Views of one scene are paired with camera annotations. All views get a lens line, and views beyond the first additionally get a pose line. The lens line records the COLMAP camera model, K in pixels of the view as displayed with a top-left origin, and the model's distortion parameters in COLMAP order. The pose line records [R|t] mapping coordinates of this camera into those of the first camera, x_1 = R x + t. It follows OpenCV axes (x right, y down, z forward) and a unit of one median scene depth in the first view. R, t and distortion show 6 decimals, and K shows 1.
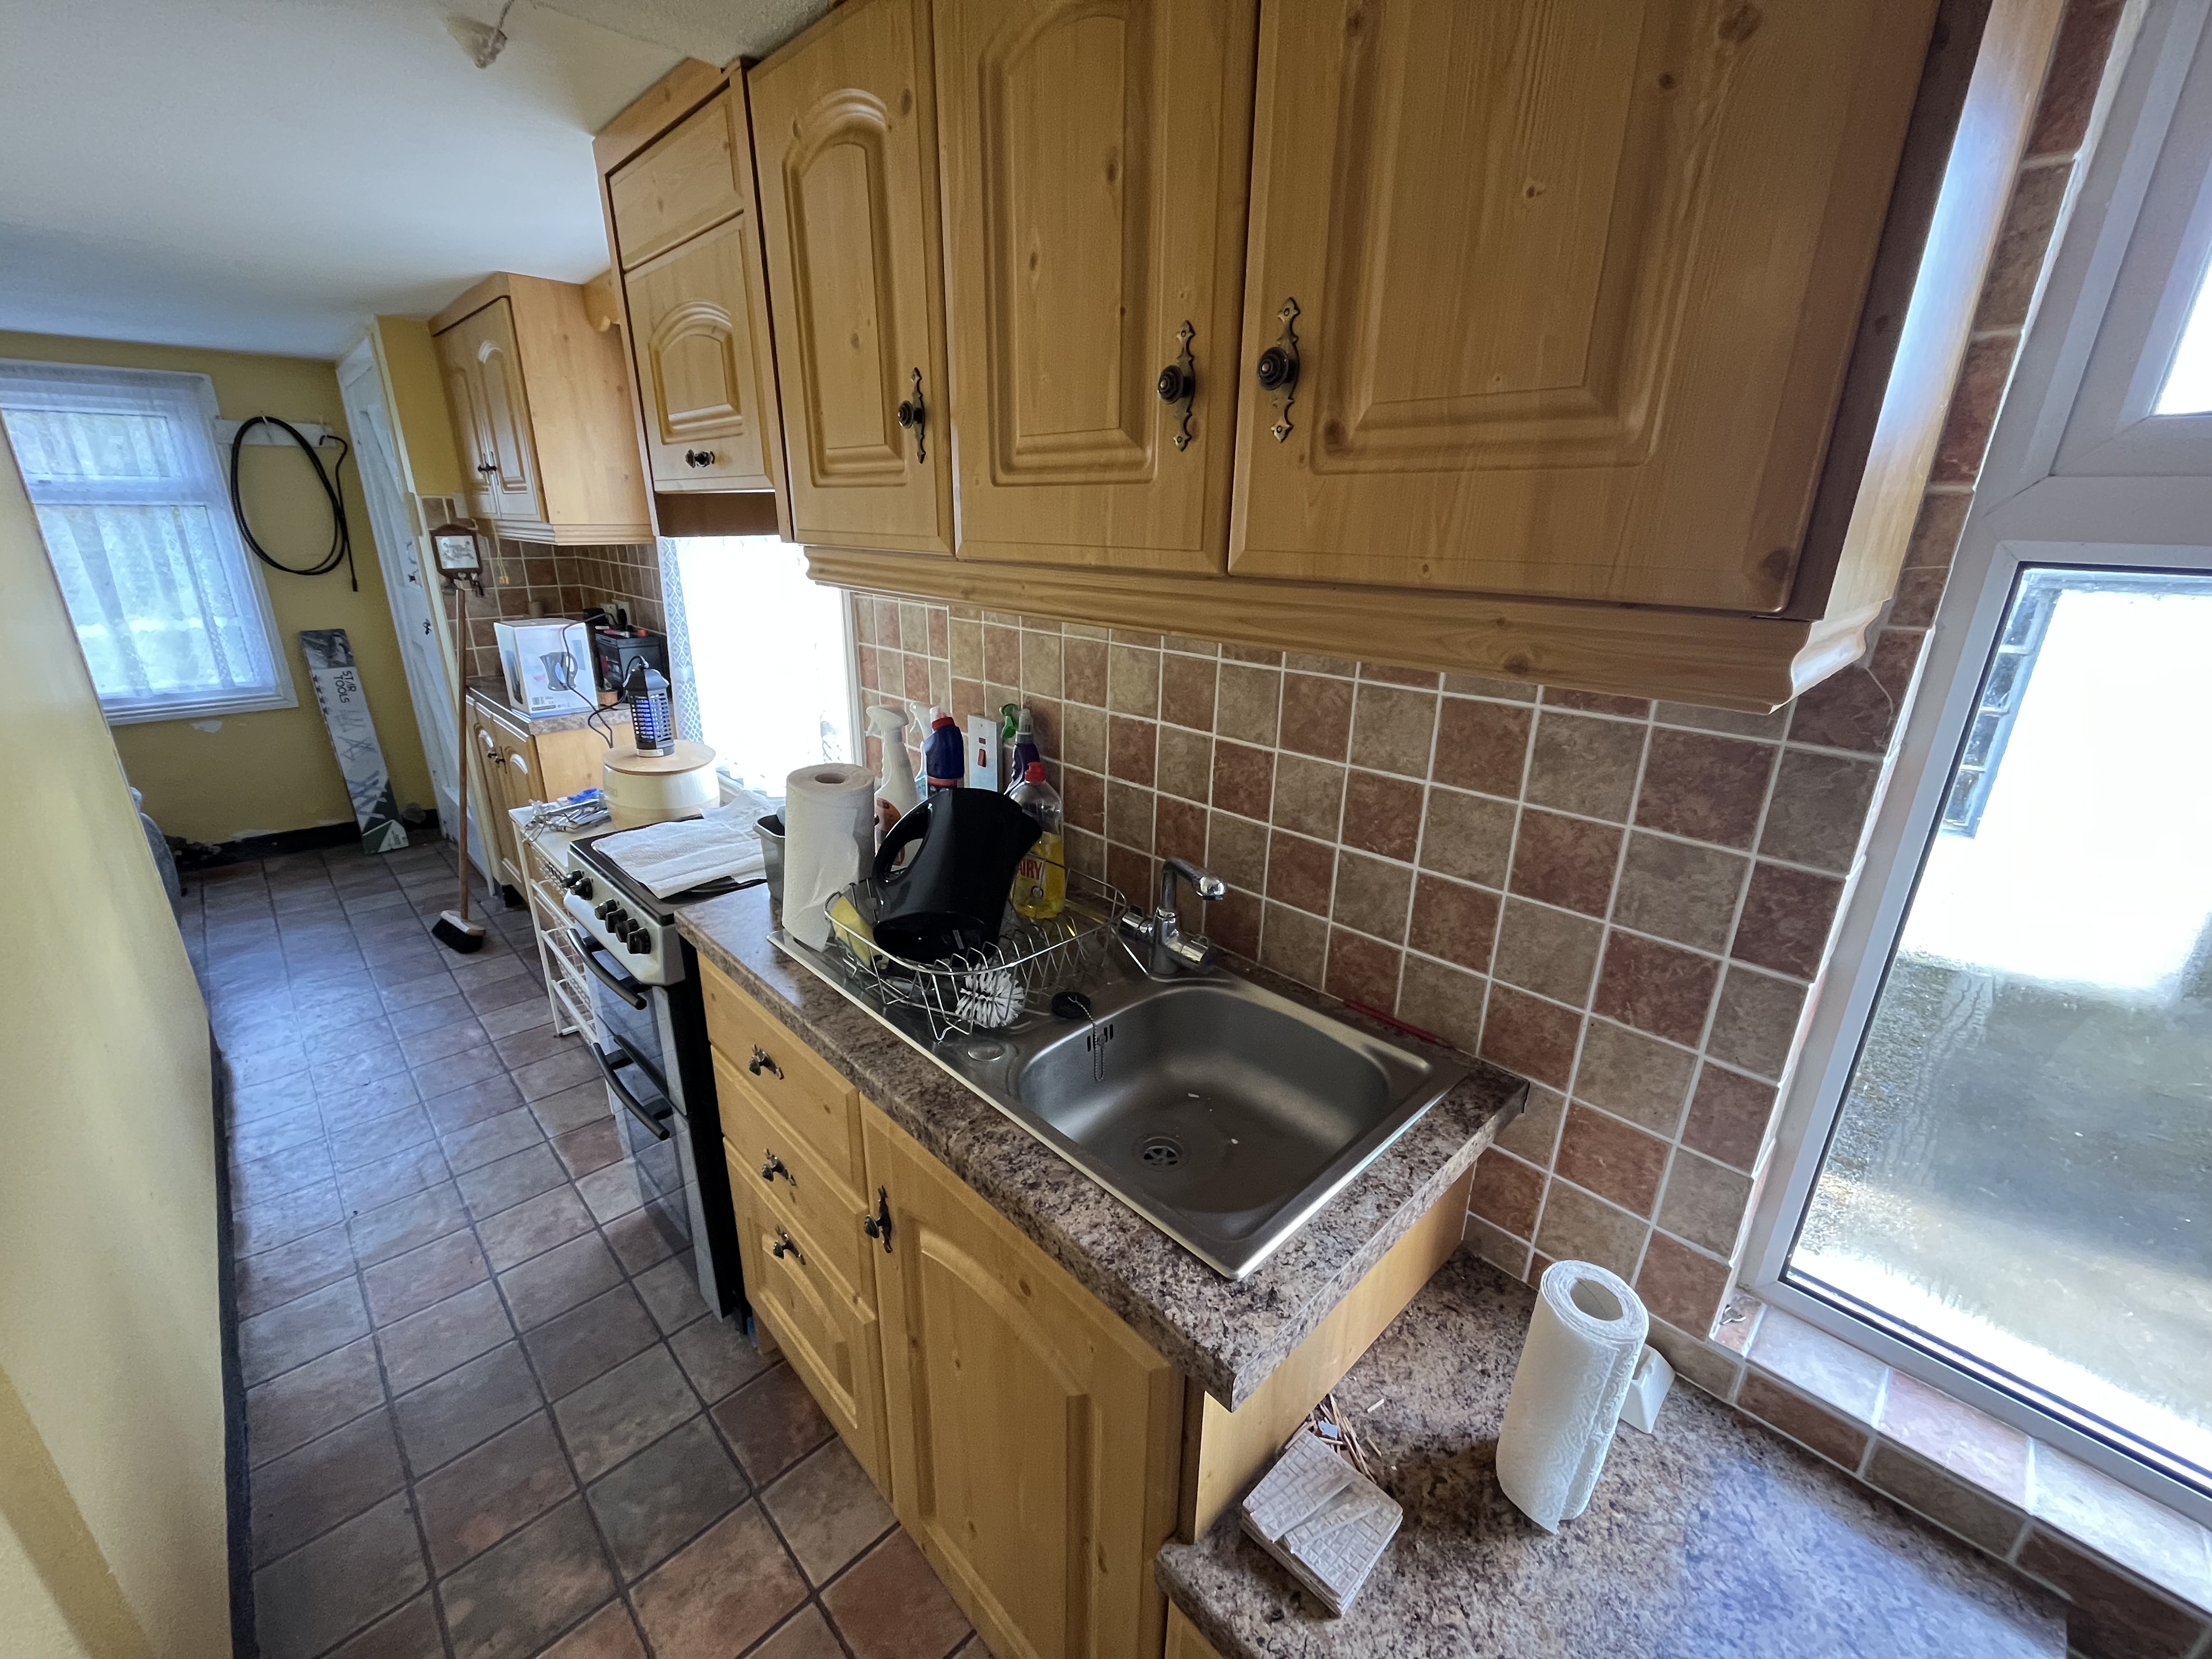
lens RADIAL K [[904.3, 0, 1106.0], [0, 904.3, 829.5], [0, 0, 1]] dist [-0.001395, -0.000309]
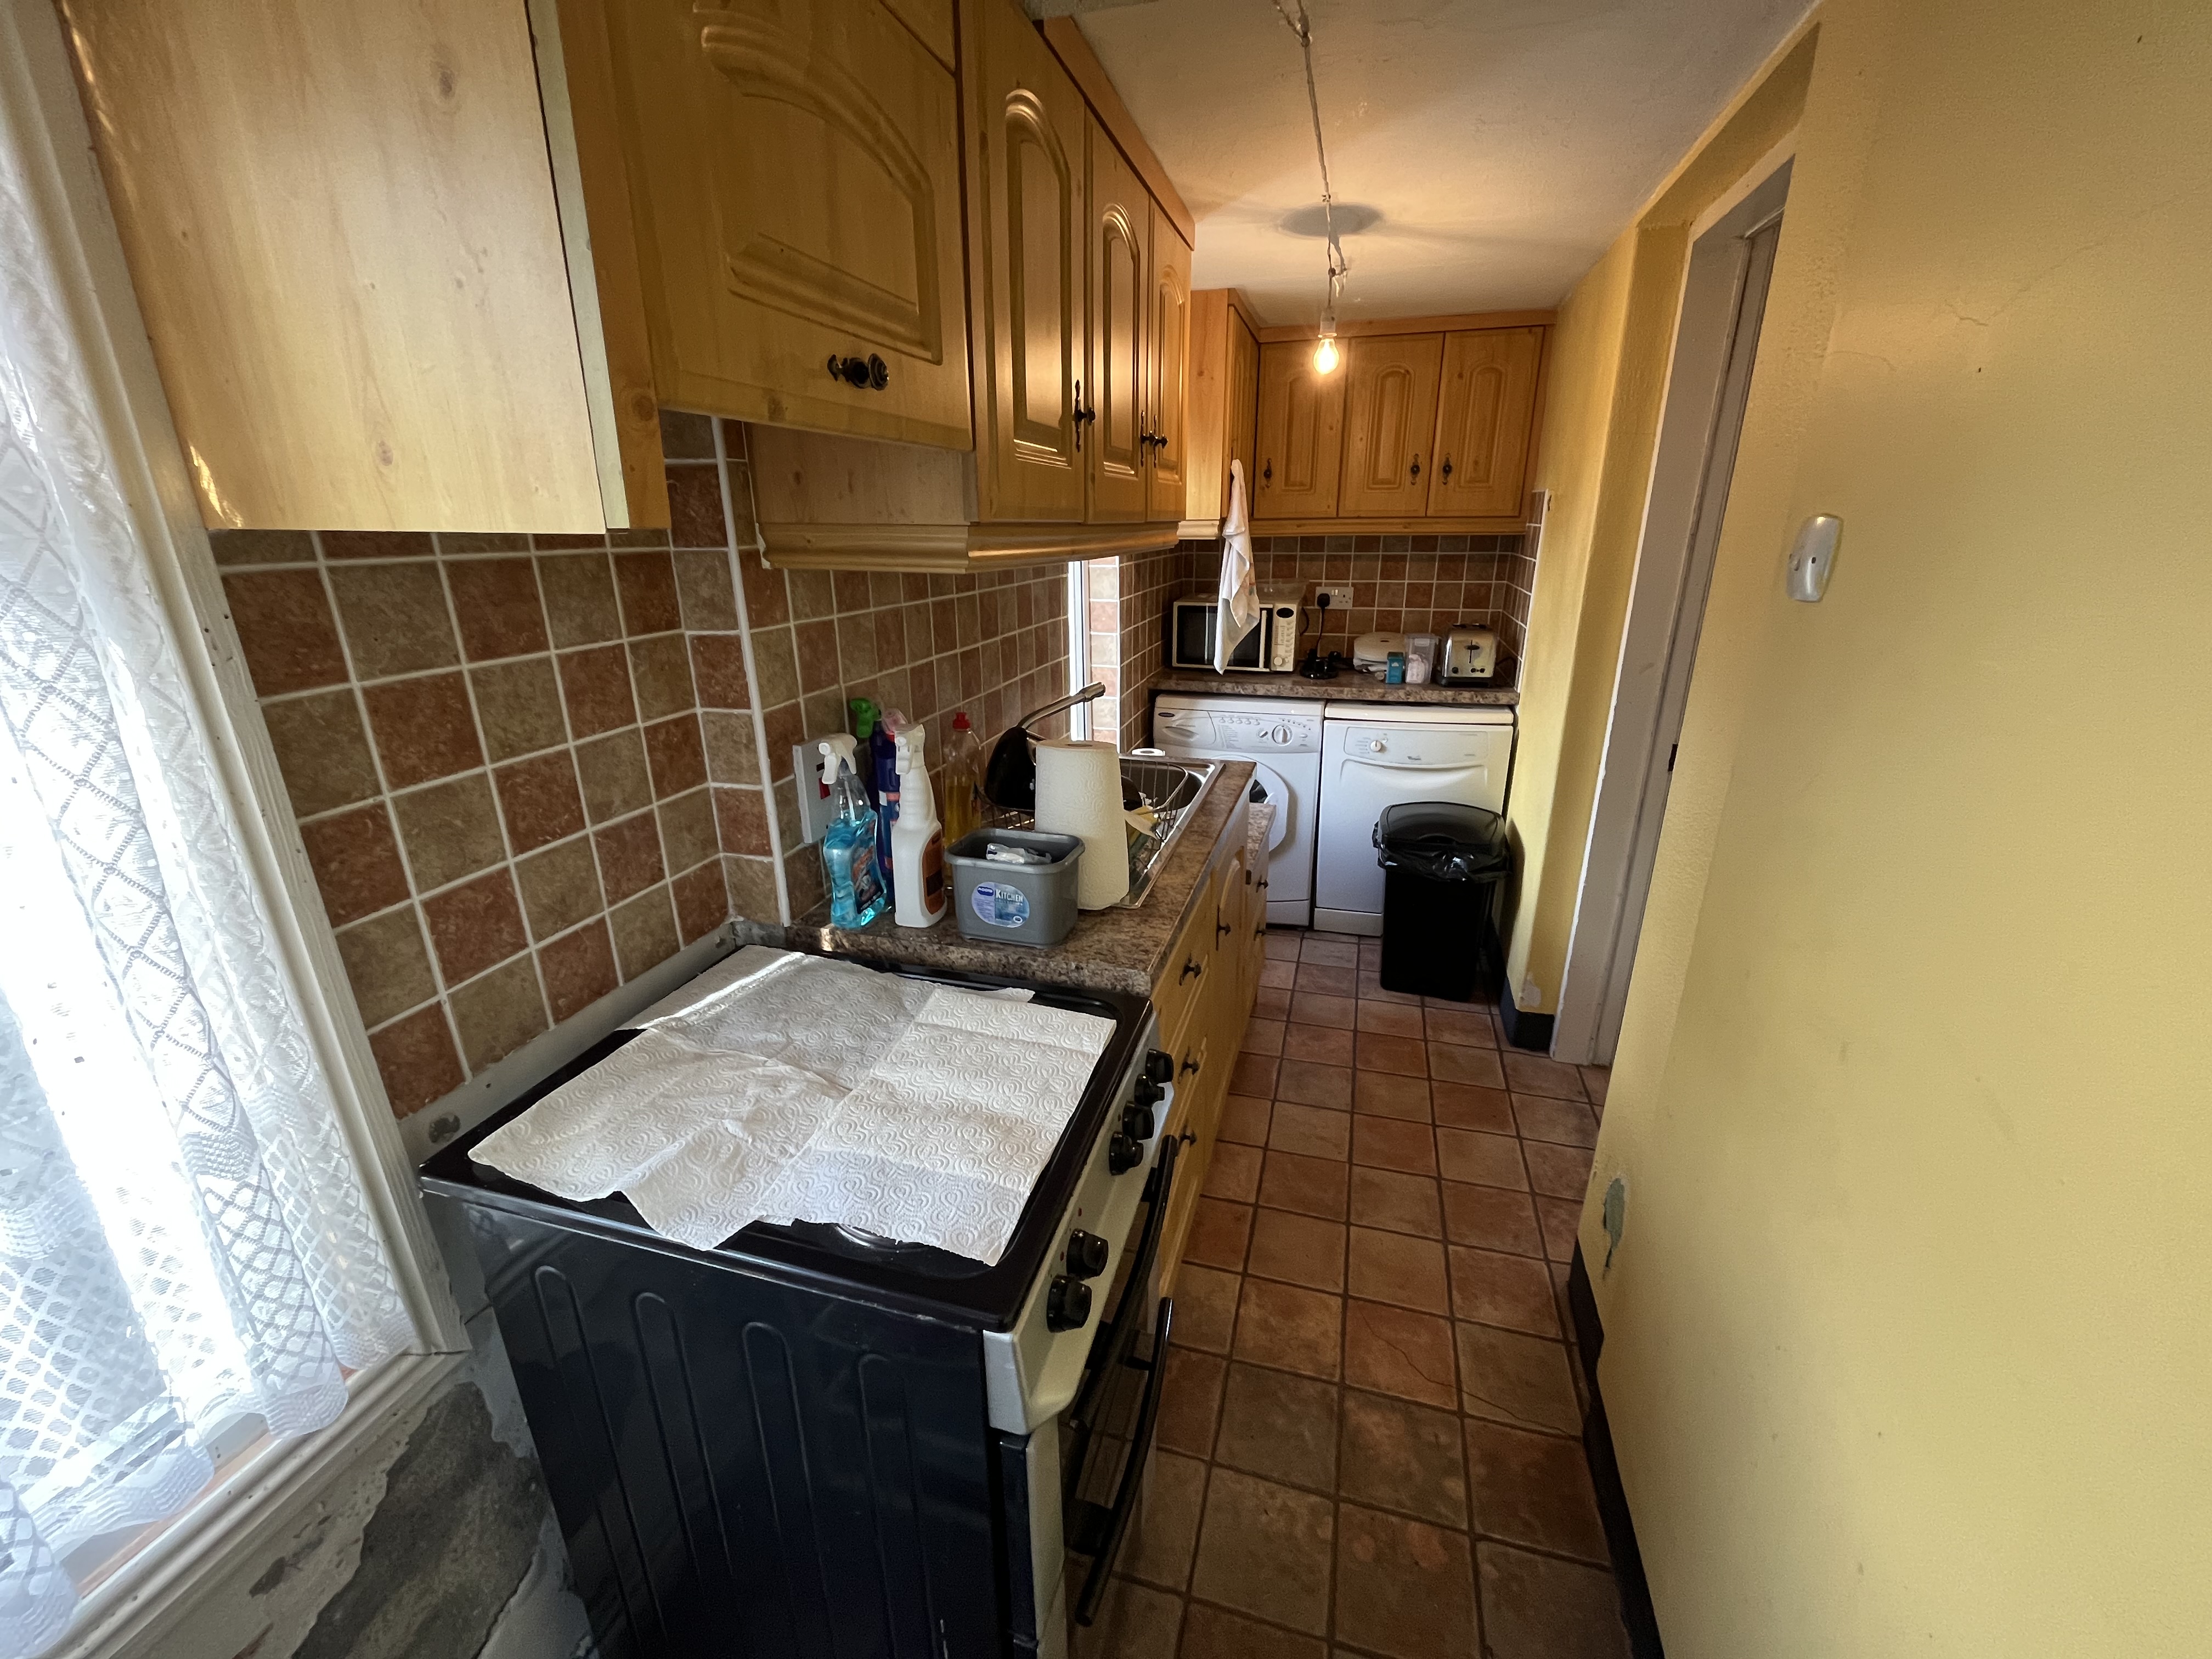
lens RADIAL K [[904.3, 0, 1106.0], [0, 904.3, 829.5], [0, 0, 1]] dist [-0.001395, -0.000309]
pose [[-0.499615, -0.297268, 0.813644, -1.024232], [0.286924, 0.829464, 0.479232, -0.396248], [-0.817349, 0.472886, -0.329119, 1.172496]]
